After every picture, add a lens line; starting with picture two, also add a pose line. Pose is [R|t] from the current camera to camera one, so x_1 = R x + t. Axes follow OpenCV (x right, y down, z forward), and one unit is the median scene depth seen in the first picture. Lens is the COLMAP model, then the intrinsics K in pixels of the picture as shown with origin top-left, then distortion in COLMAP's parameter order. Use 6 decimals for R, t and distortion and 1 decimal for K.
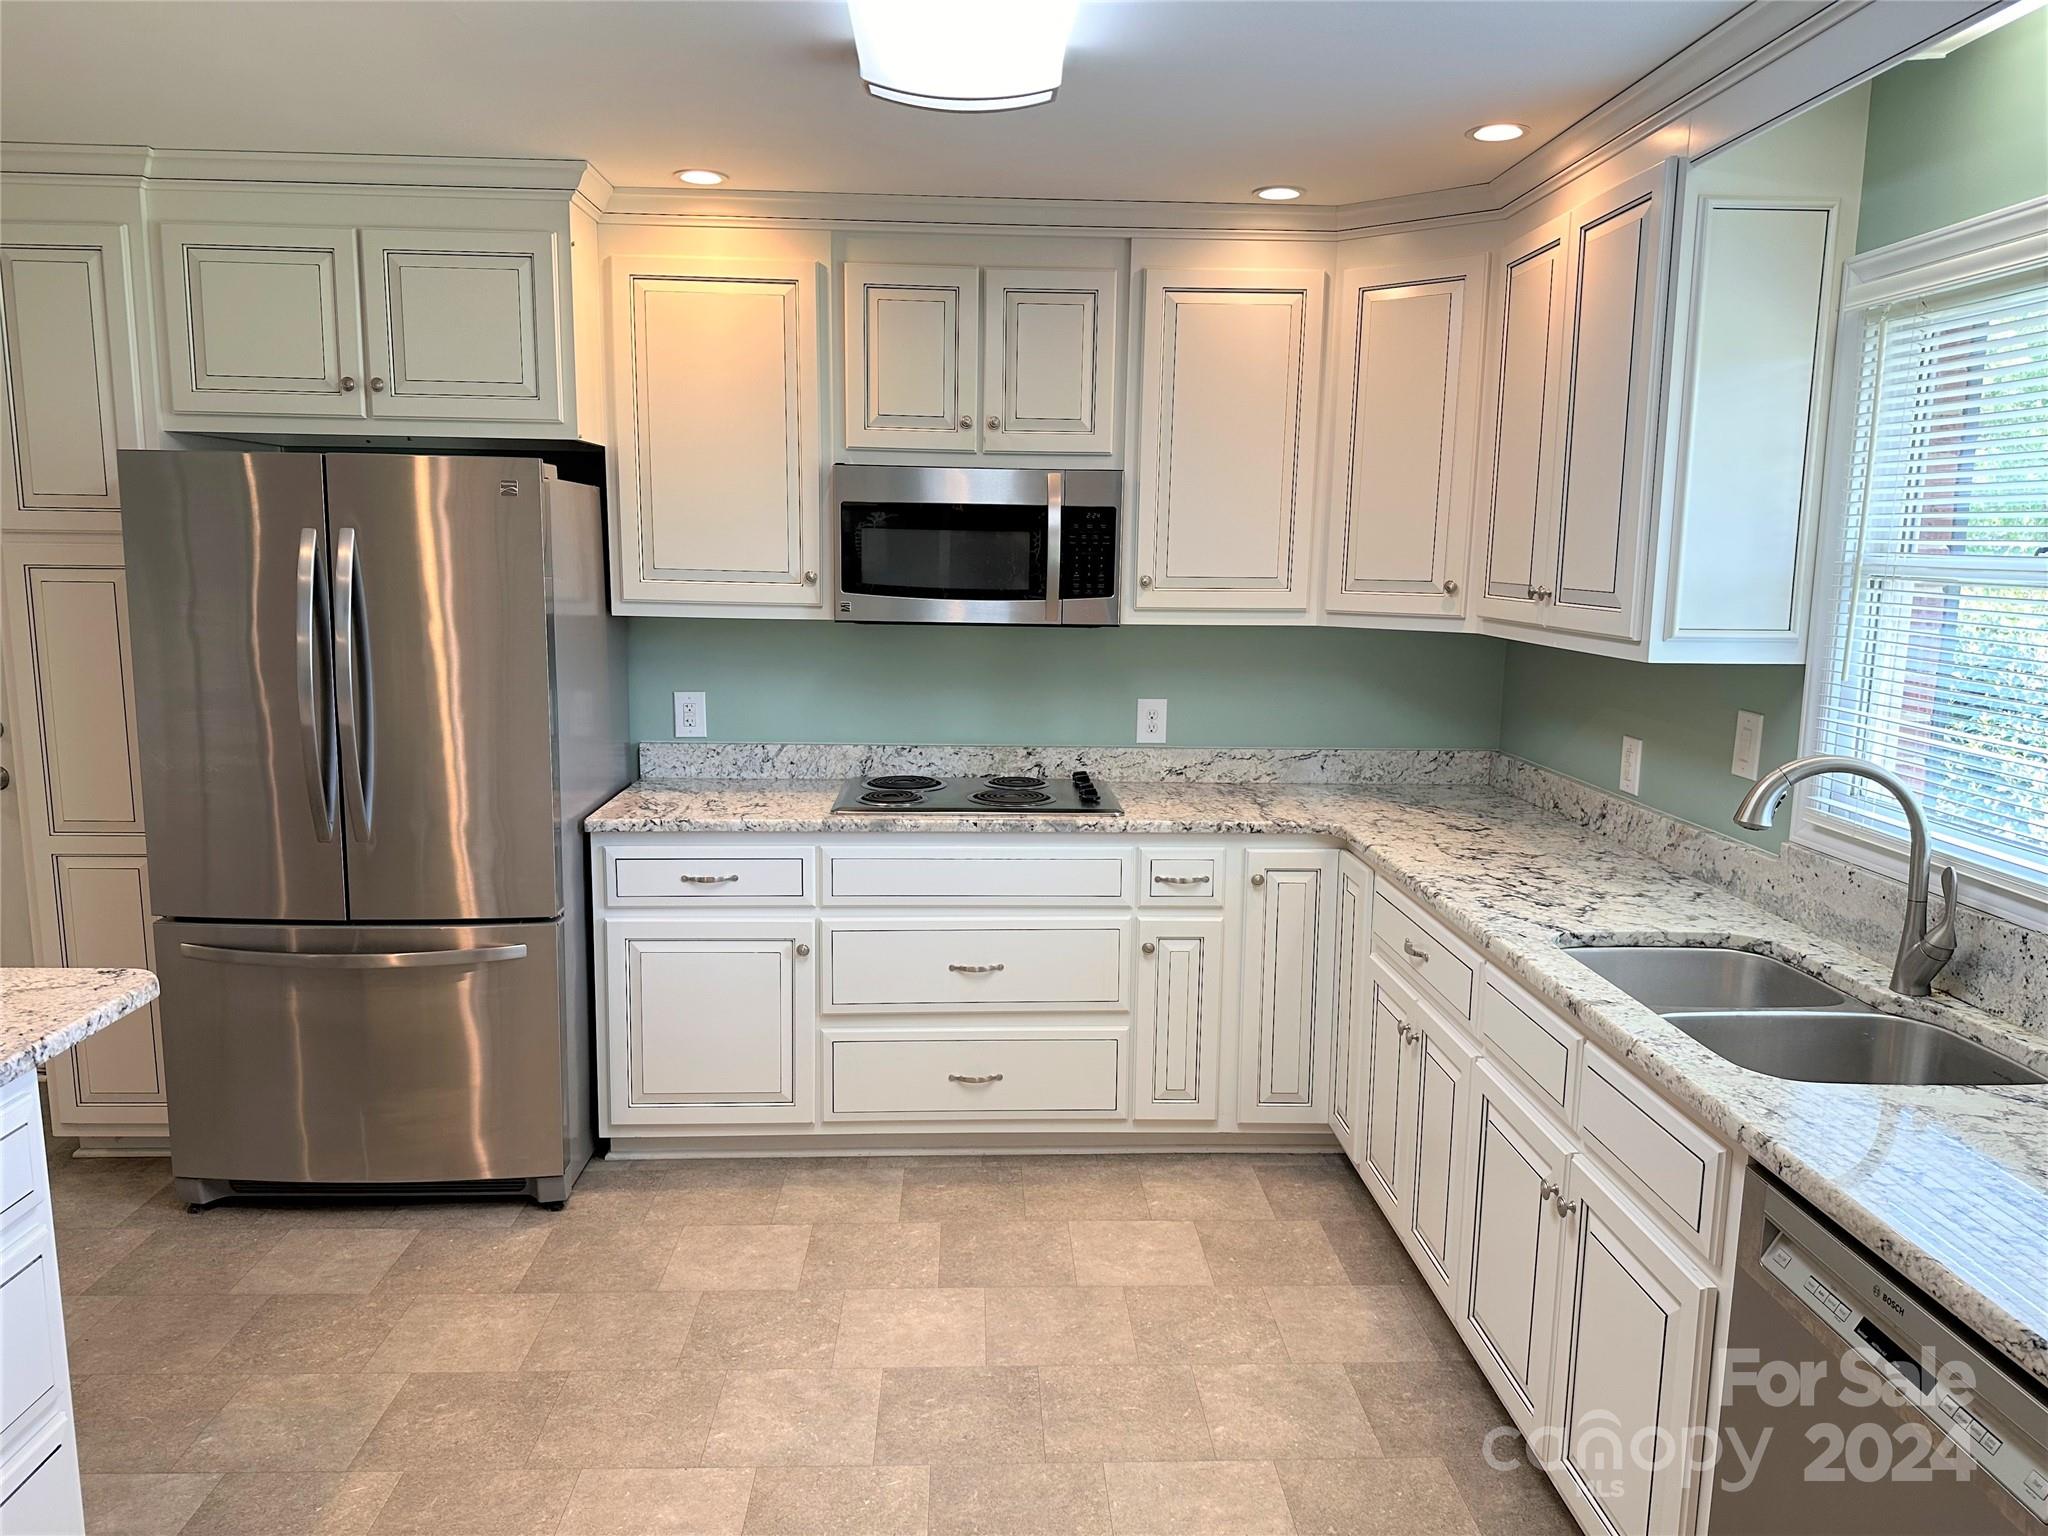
lens RADIAL K [[1427.1, 0, 1027.1], [0, 1427.1, 776.8], [0, 0, 1]] dist [0.163071, -0.236415]
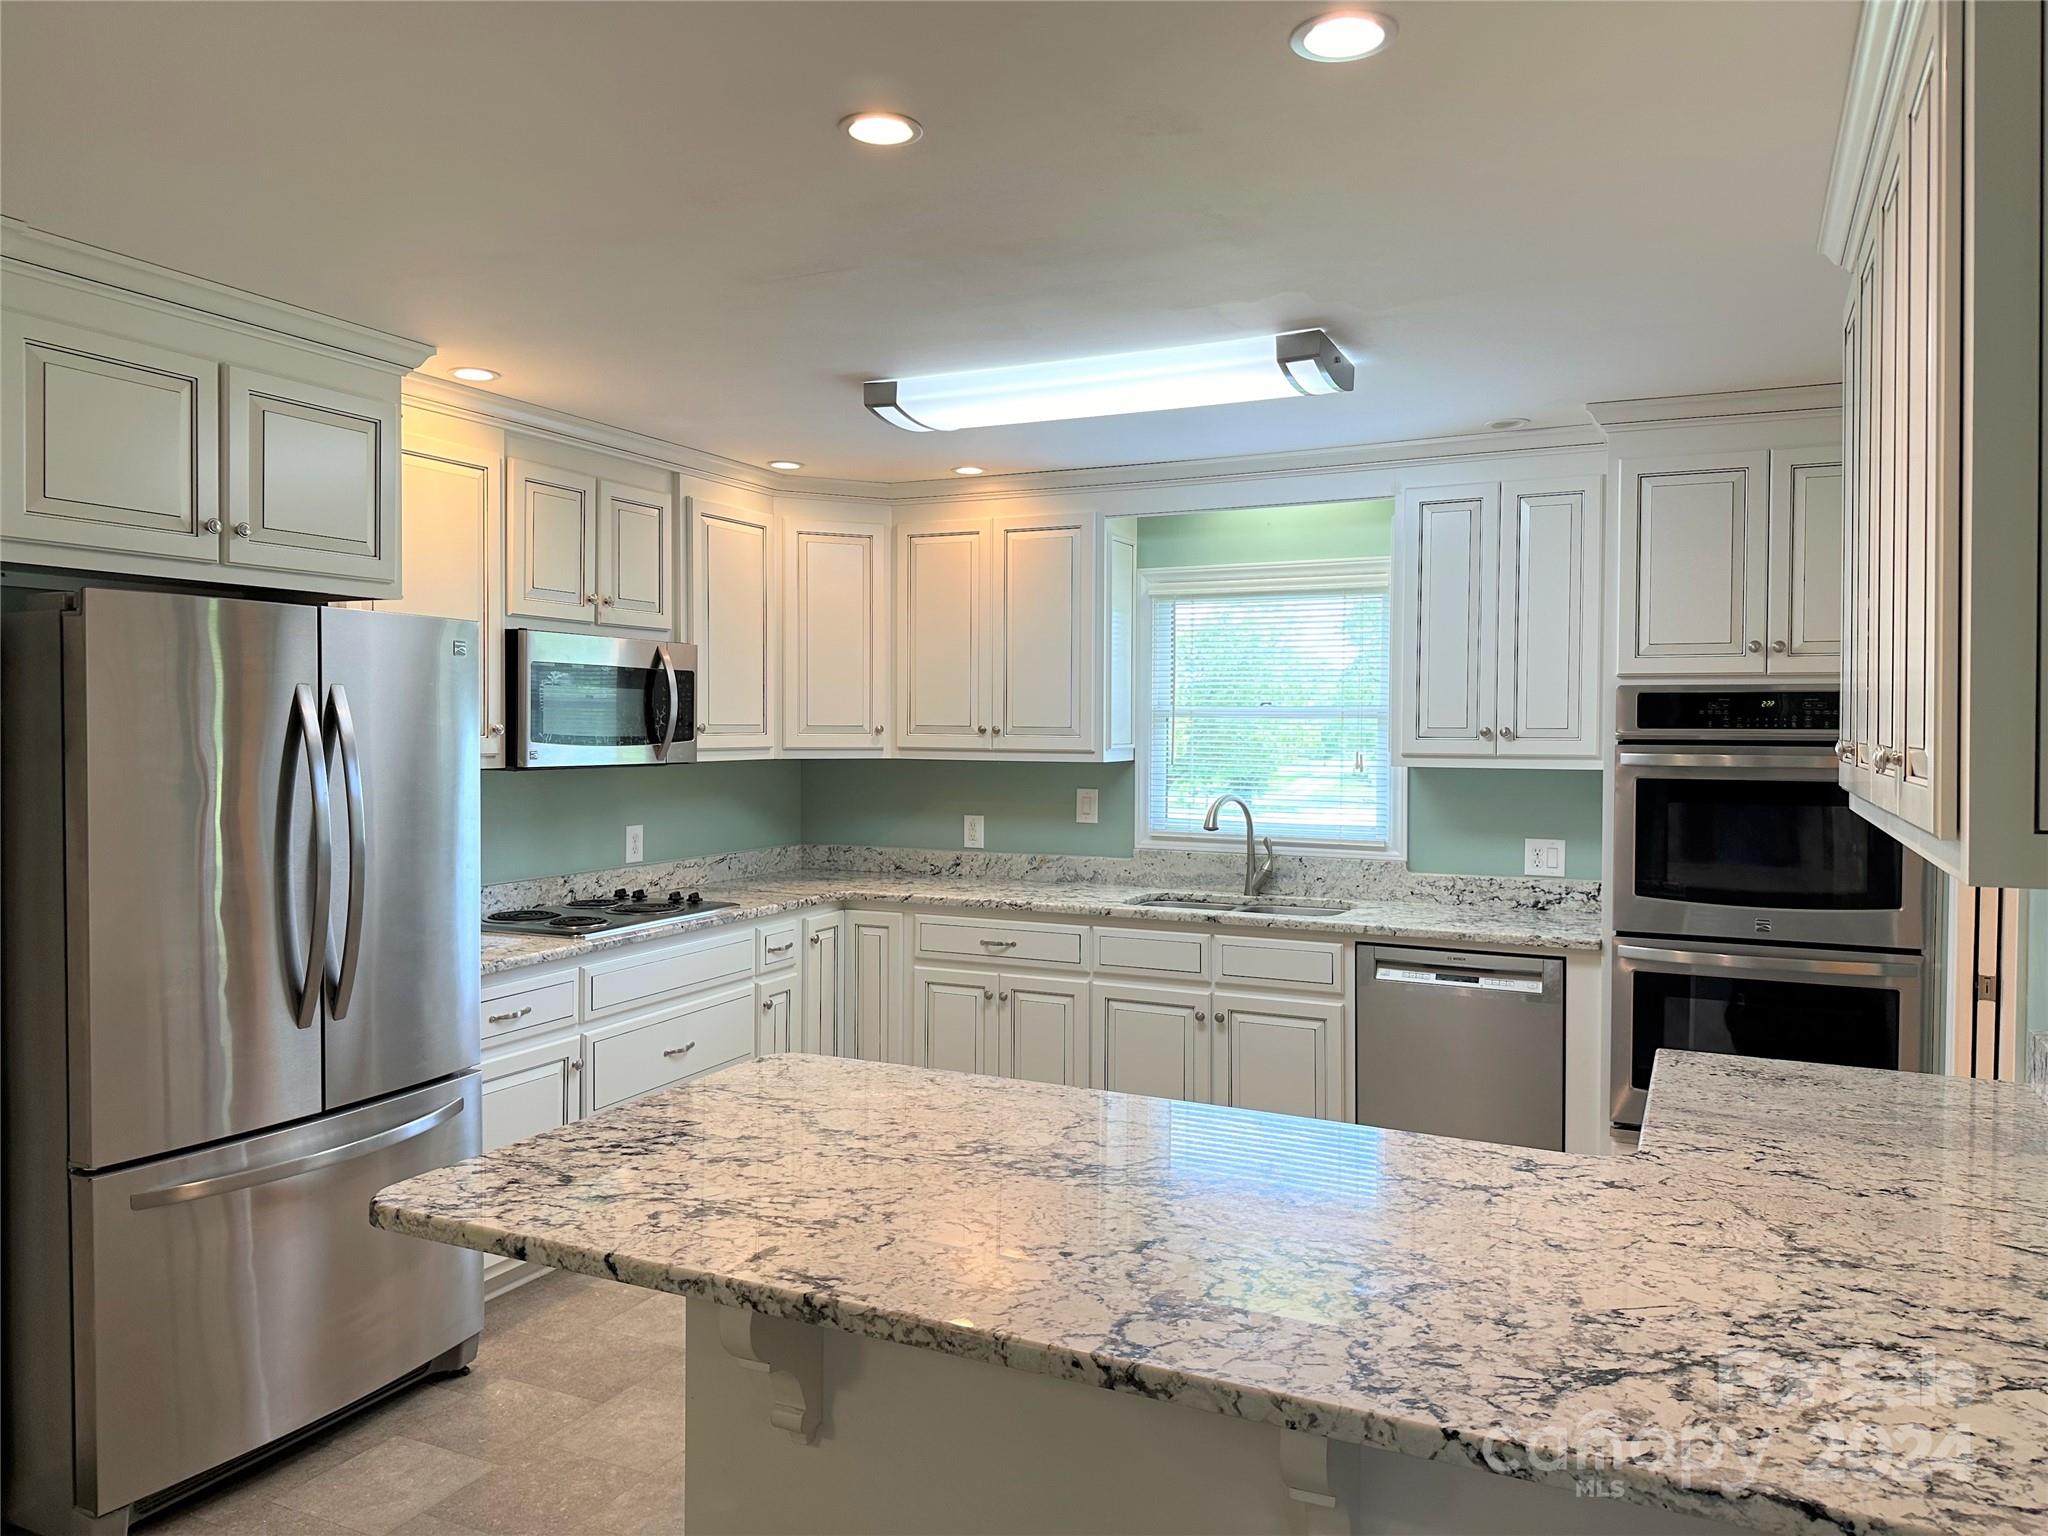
lens RADIAL K [[1427.1, 0, 1027.1], [0, 1427.1, 776.8], [0, 0, 1]] dist [0.163071, -0.236415]
pose [[0.461952, -0.045900, 0.885716, -0.964139], [0.144613, 0.989193, -0.024162, -0.020291], [-0.875036, 0.139248, 0.463598, 0.155583]]
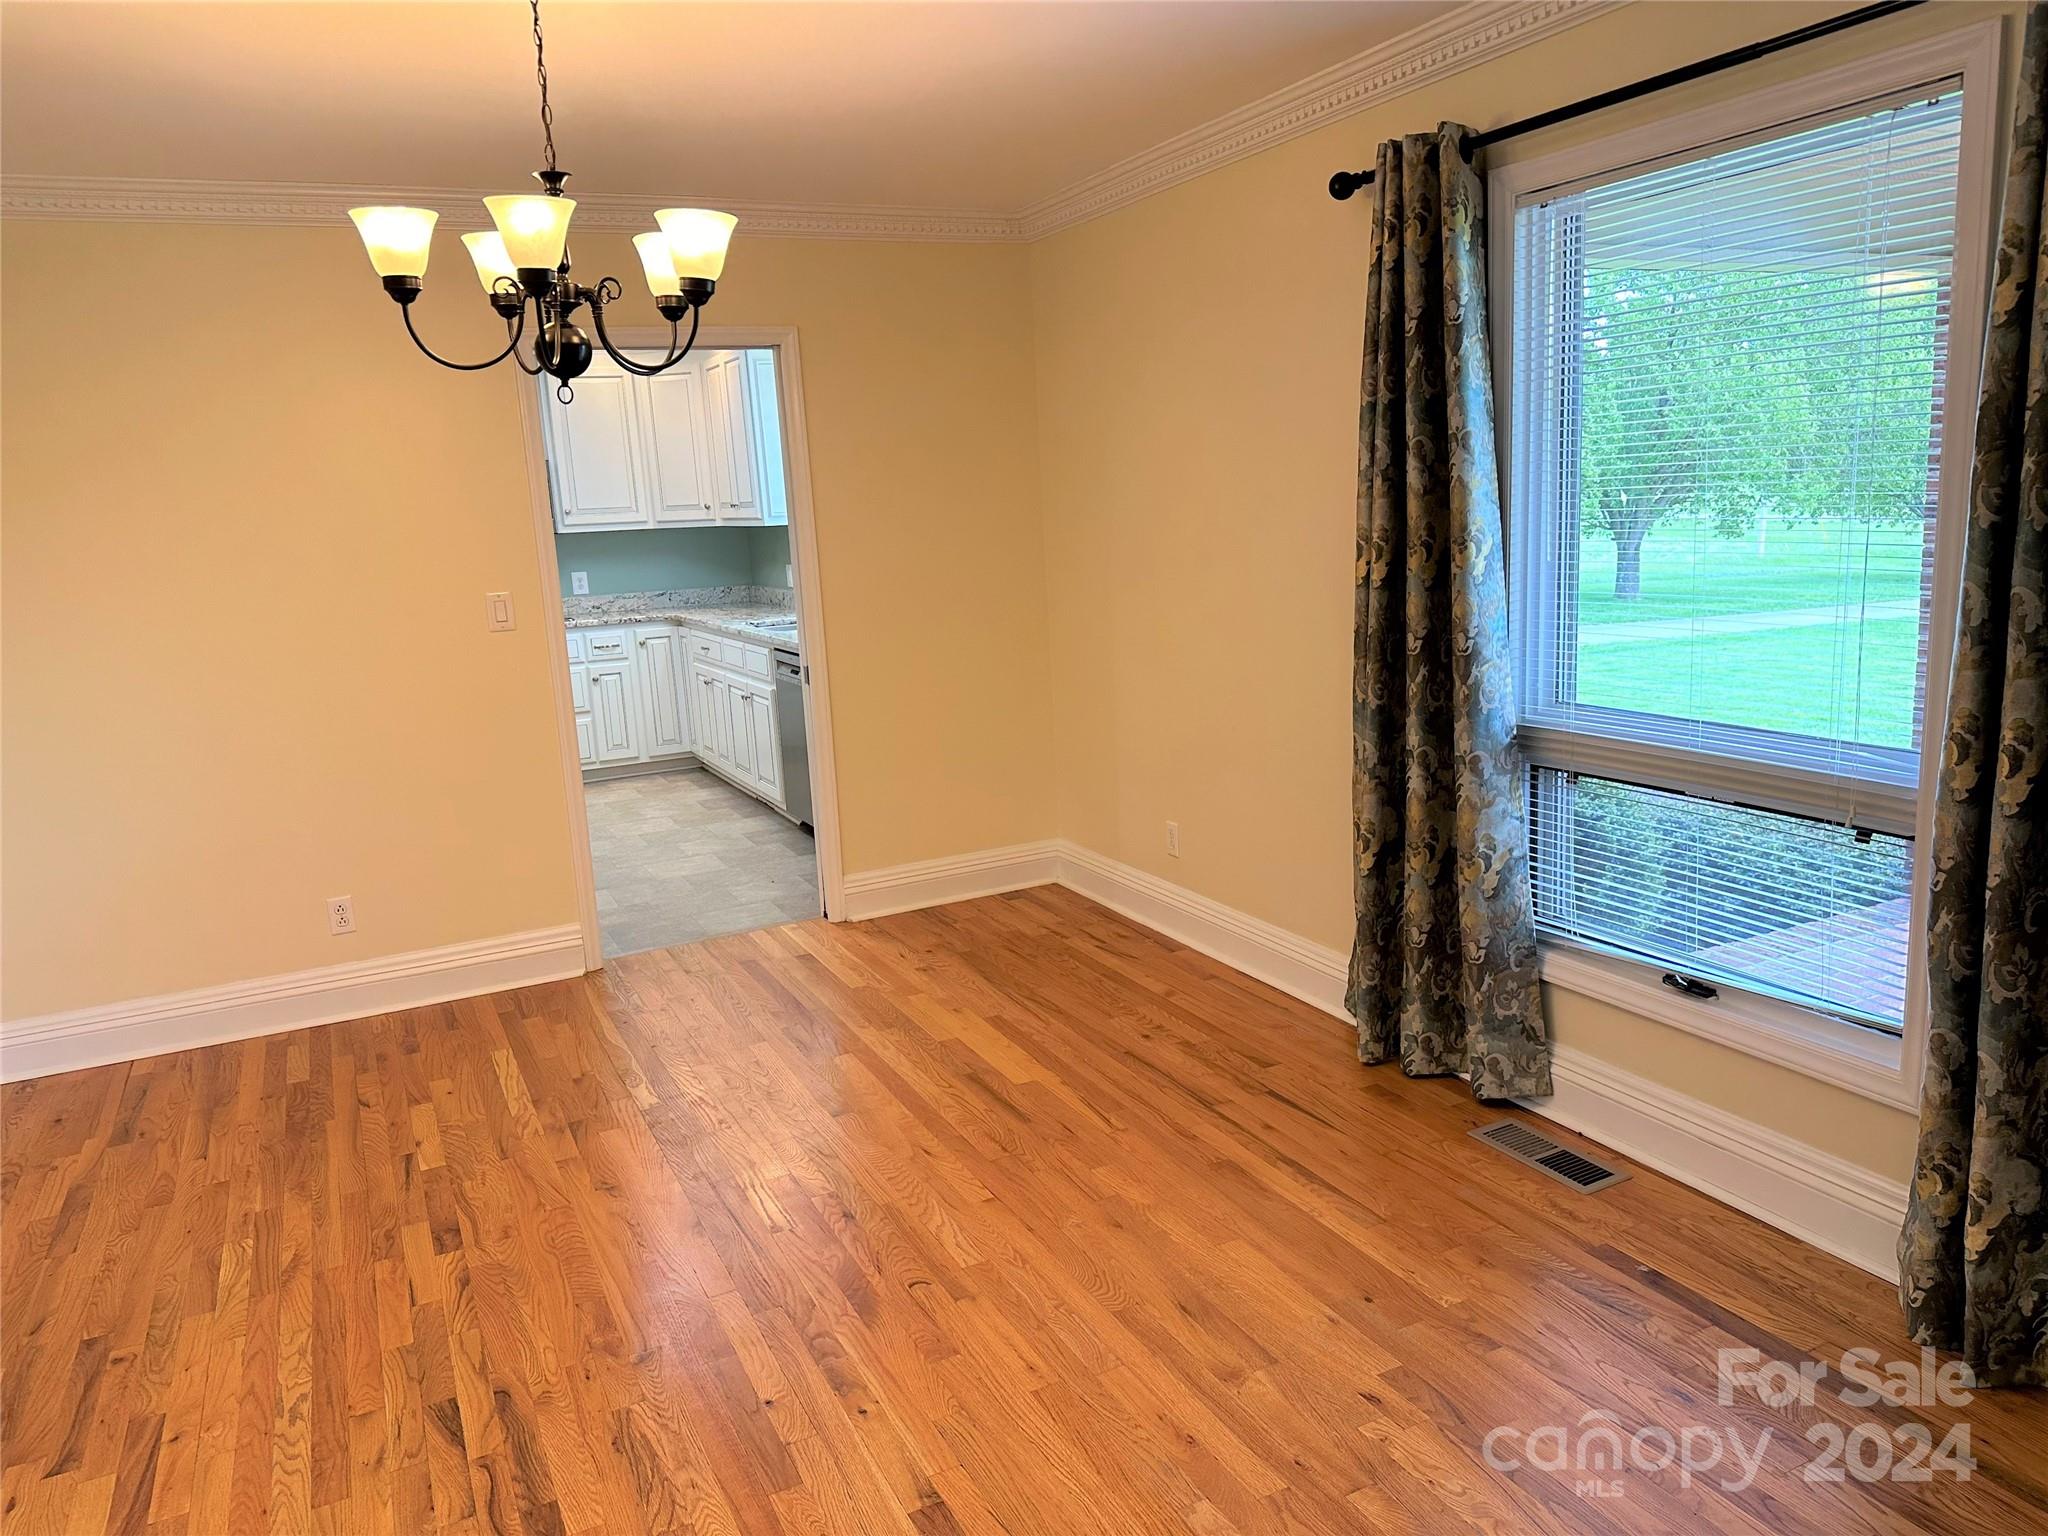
lens RADIAL K [[1427.1, 0, 1027.1], [0, 1427.1, 776.8], [0, 0, 1]] dist [0.163071, -0.236415]
pose [[0.915433, -0.137572, 0.378227, -0.167738], [0.126720, 0.990491, 0.053566, 0.232235], [-0.382000, -0.001107, 0.924162, -1.294715]]
